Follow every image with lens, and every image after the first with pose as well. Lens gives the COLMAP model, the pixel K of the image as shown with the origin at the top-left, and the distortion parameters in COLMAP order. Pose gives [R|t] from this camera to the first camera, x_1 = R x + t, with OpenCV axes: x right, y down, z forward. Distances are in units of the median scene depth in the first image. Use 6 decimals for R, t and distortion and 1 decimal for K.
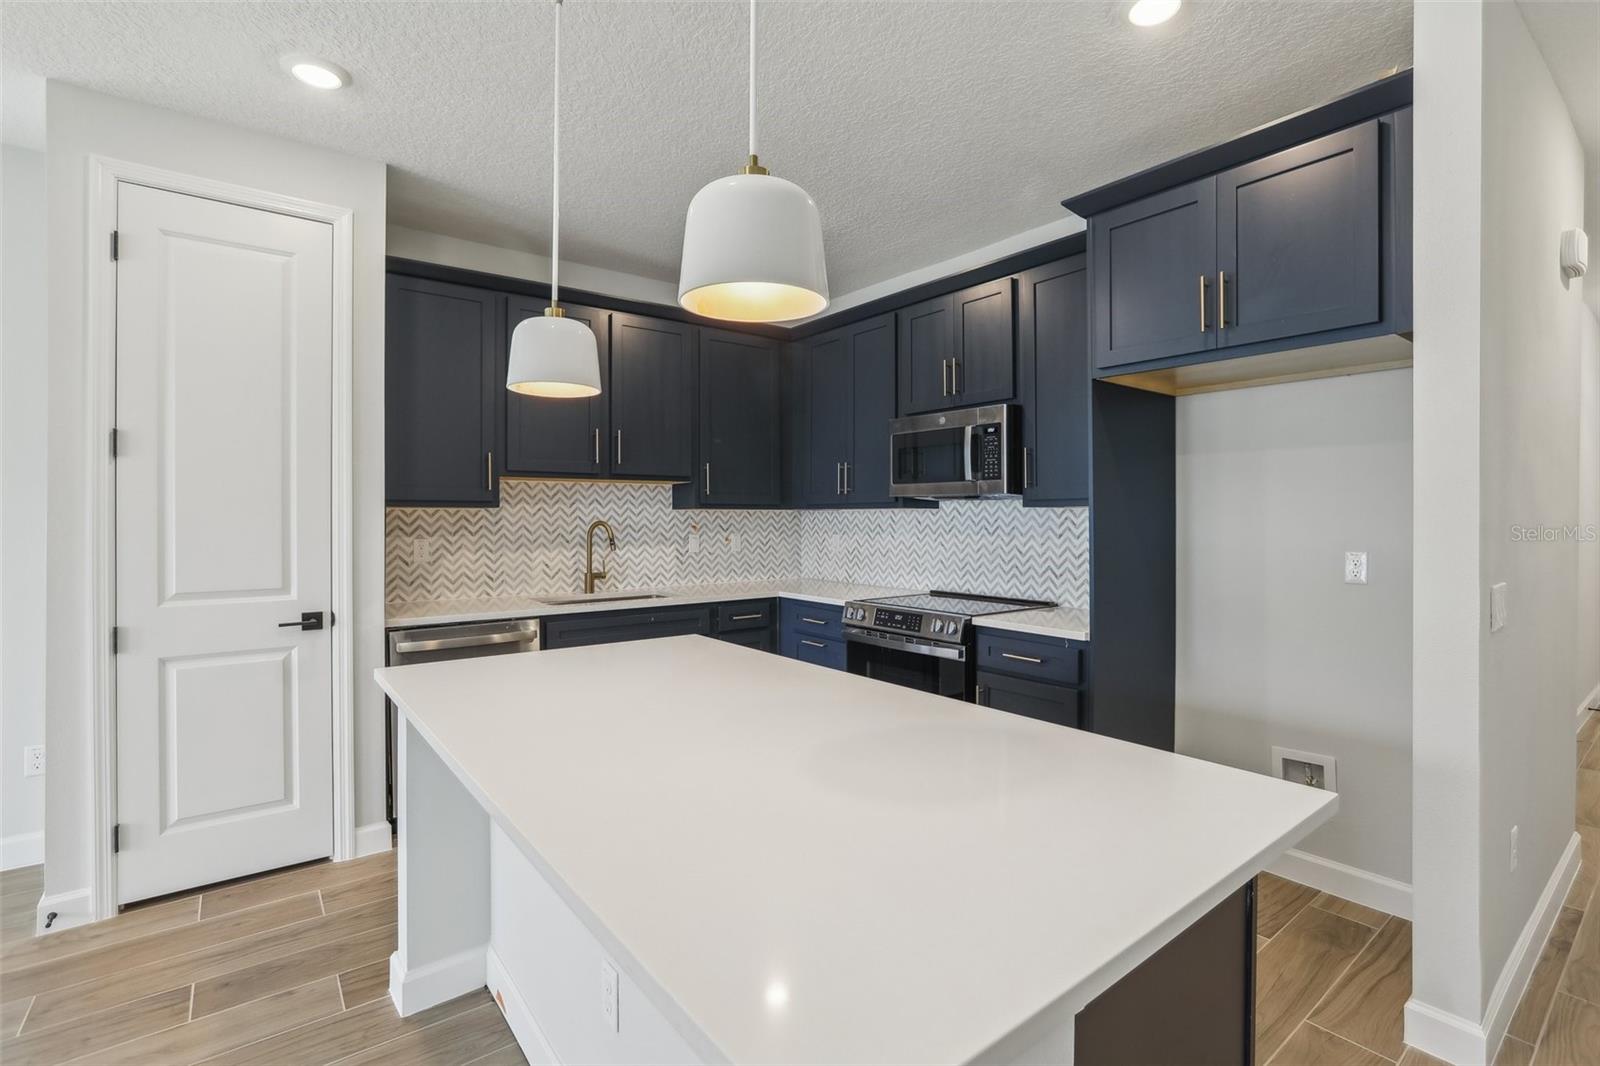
lens RADIAL K [[743.6, 0, 806.7], [0, 743.6, 522.5], [0, 0, 1]] dist [-0.027062, 0.012332]
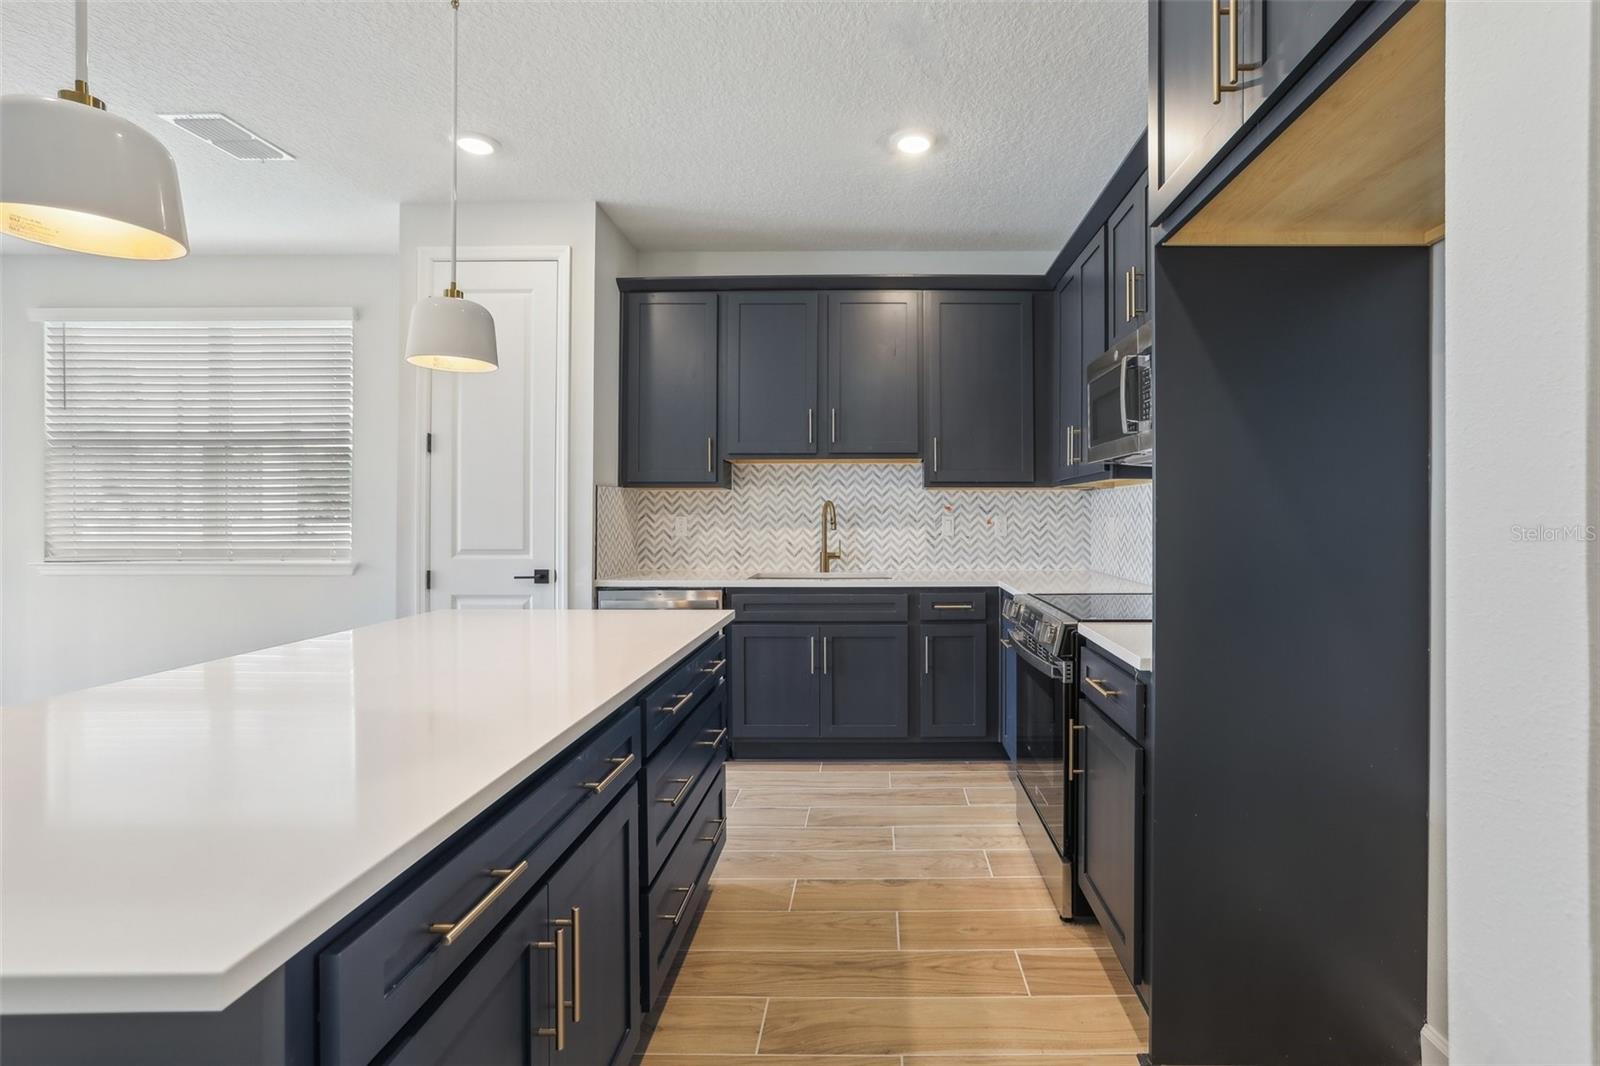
lens RADIAL K [[740.7, 0, 861.3], [0, 740.7, 526.3], [0, 0, 1]] dist [-0.035137, 0.016288]
pose [[0.782855, 0.011012, -0.622107, 0.406421], [-0.004164, 0.999914, 0.012459, 0.021164], [0.622190, -0.007164, 0.782833, 0.256073]]
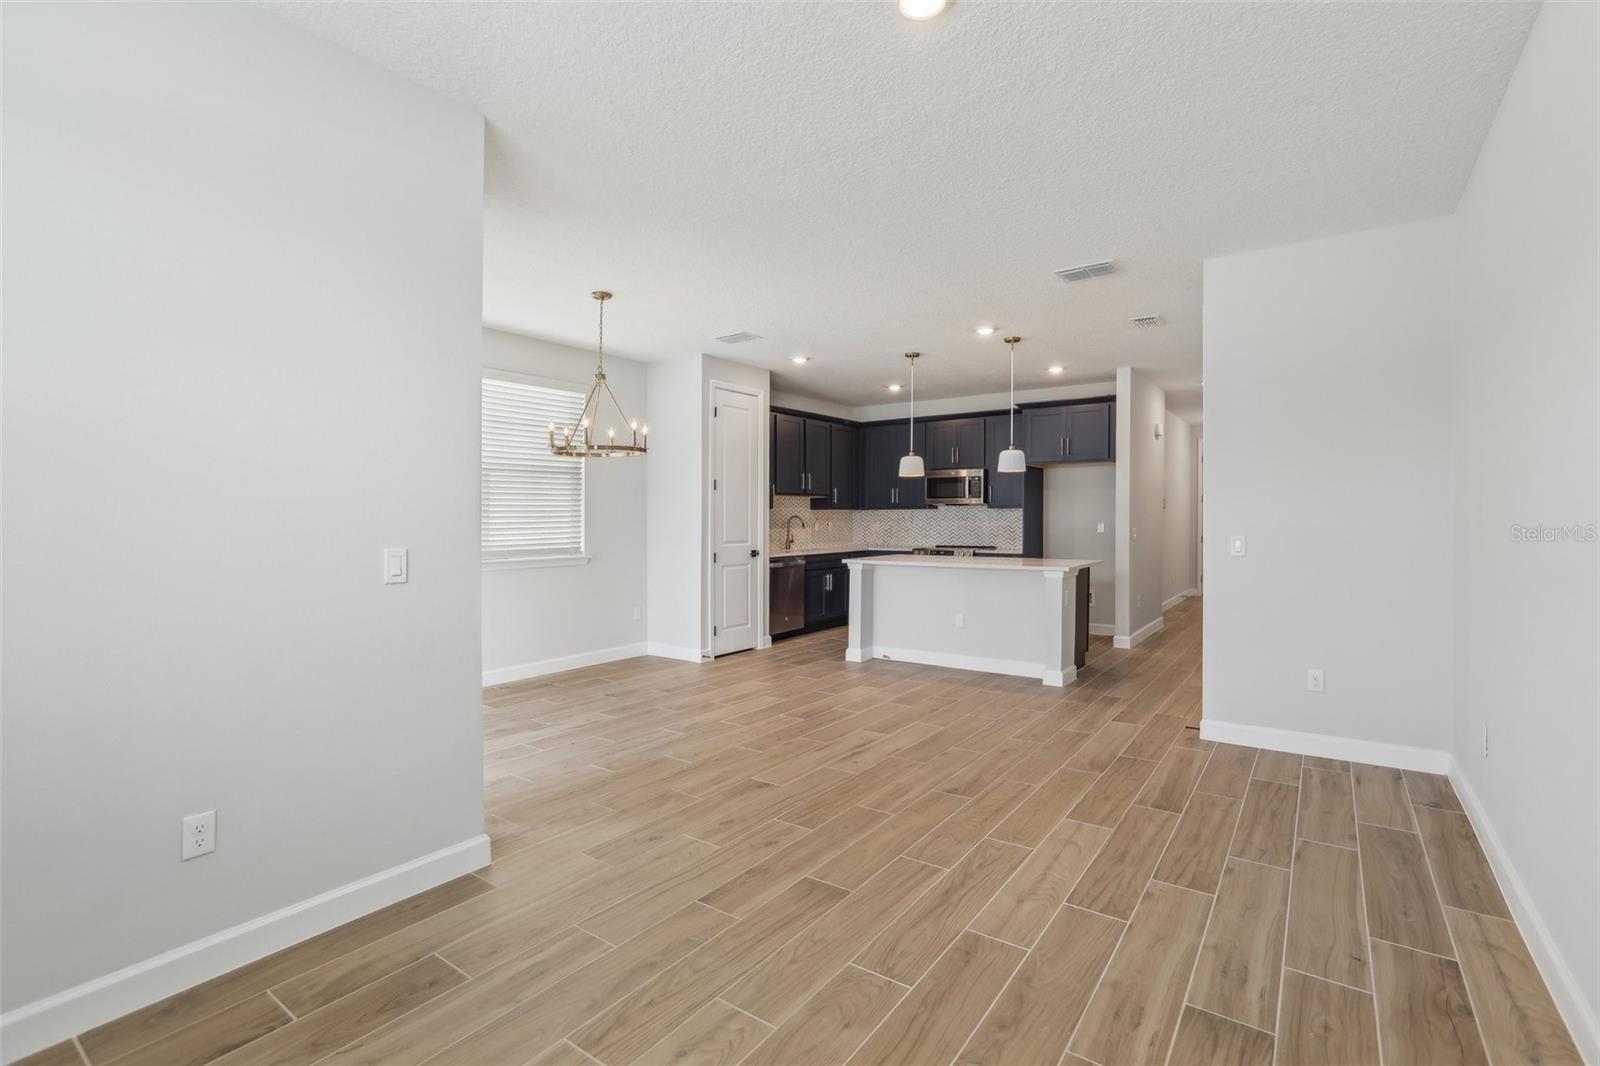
lens RADIAL K [[731.0, 0, 821.3], [0, 731.0, 525.8], [0, 0, 1]] dist [-0.039841, 0.027420]
pose [[0.956248, -0.006125, 0.292494, -0.874172], [0.005156, 0.999978, 0.004082, 0.021390], [-0.292513, -0.002395, 0.956259, -1.094111]]
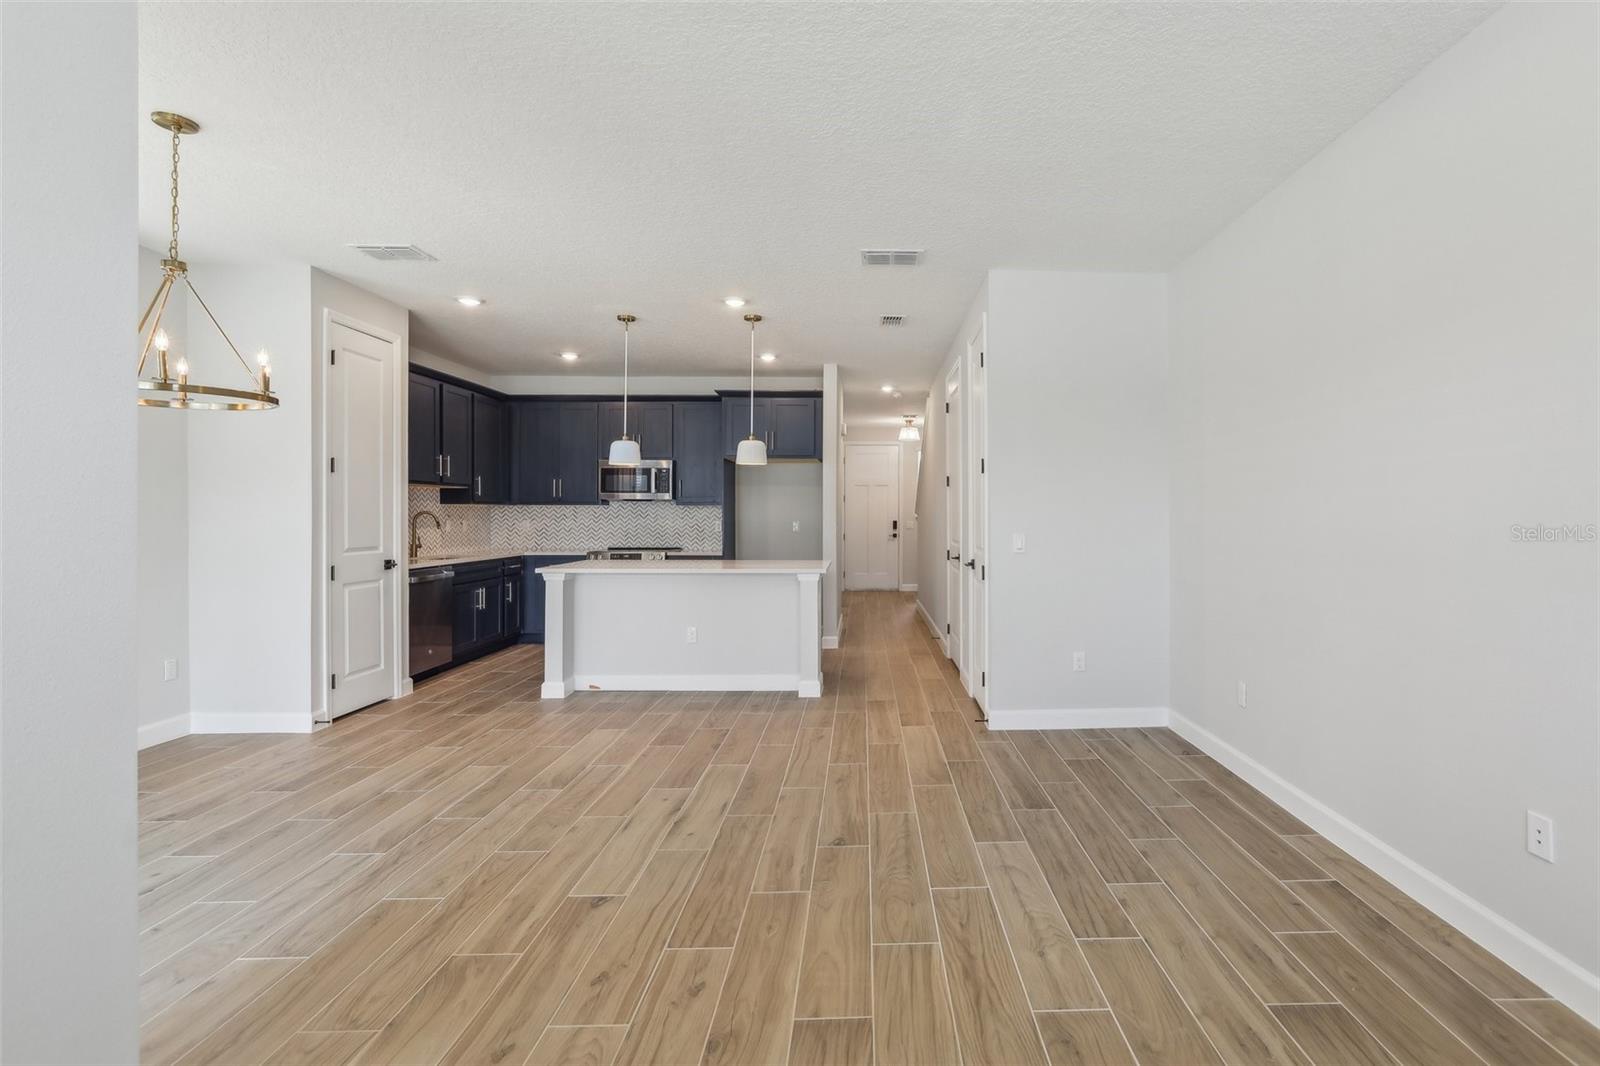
lens RADIAL K [[755.0, 0, 888.9], [0, 755.0, 522.2], [0, 0, 1]] dist [-0.033379, 0.016431]
pose [[0.585765, -0.006075, 0.810458, -1.053753], [0.004132, 0.999981, 0.004509, 0.020130], [-0.810471, 0.000708, 0.585779, -0.781192]]
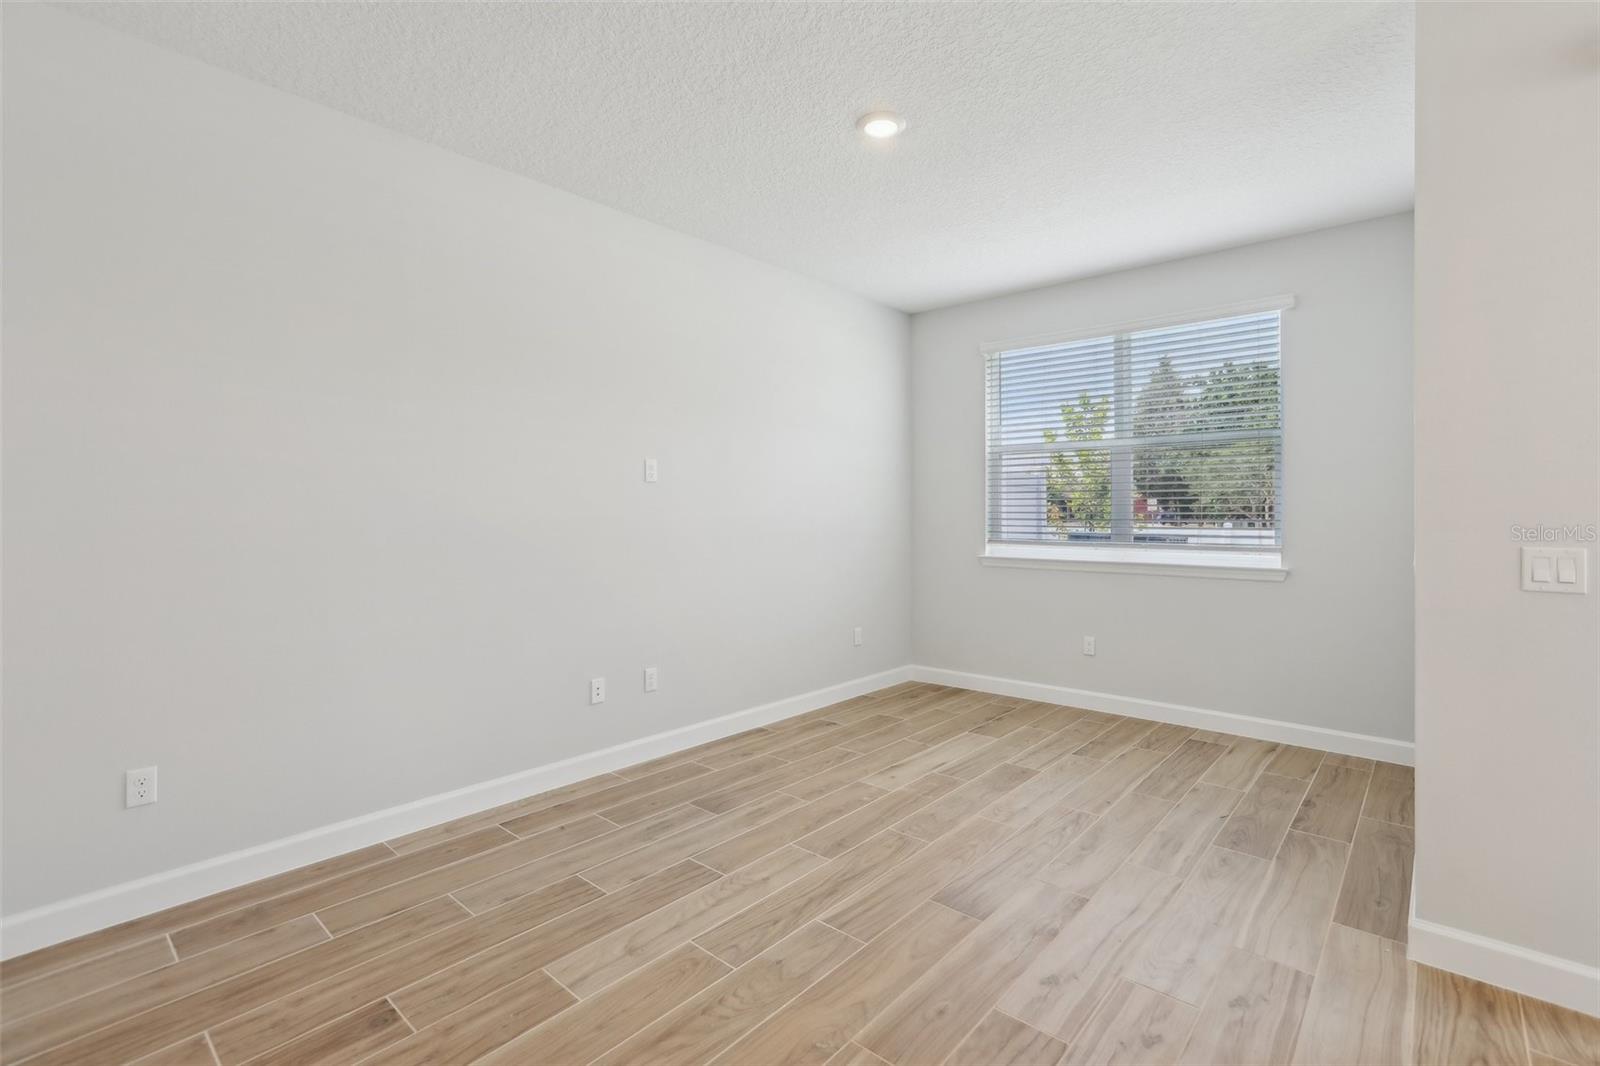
lens RADIAL K [[725.4, 0, 816.7], [0, 725.4, 510.8], [0, 0, 1]] dist [-0.028508, 0.013534]
pose [[-0.981927, 0.004122, -0.189214, -0.447978], [0.002685, 0.999966, 0.007850, 0.013964], [0.189240, 0.007200, -0.981905, 0.107149]]
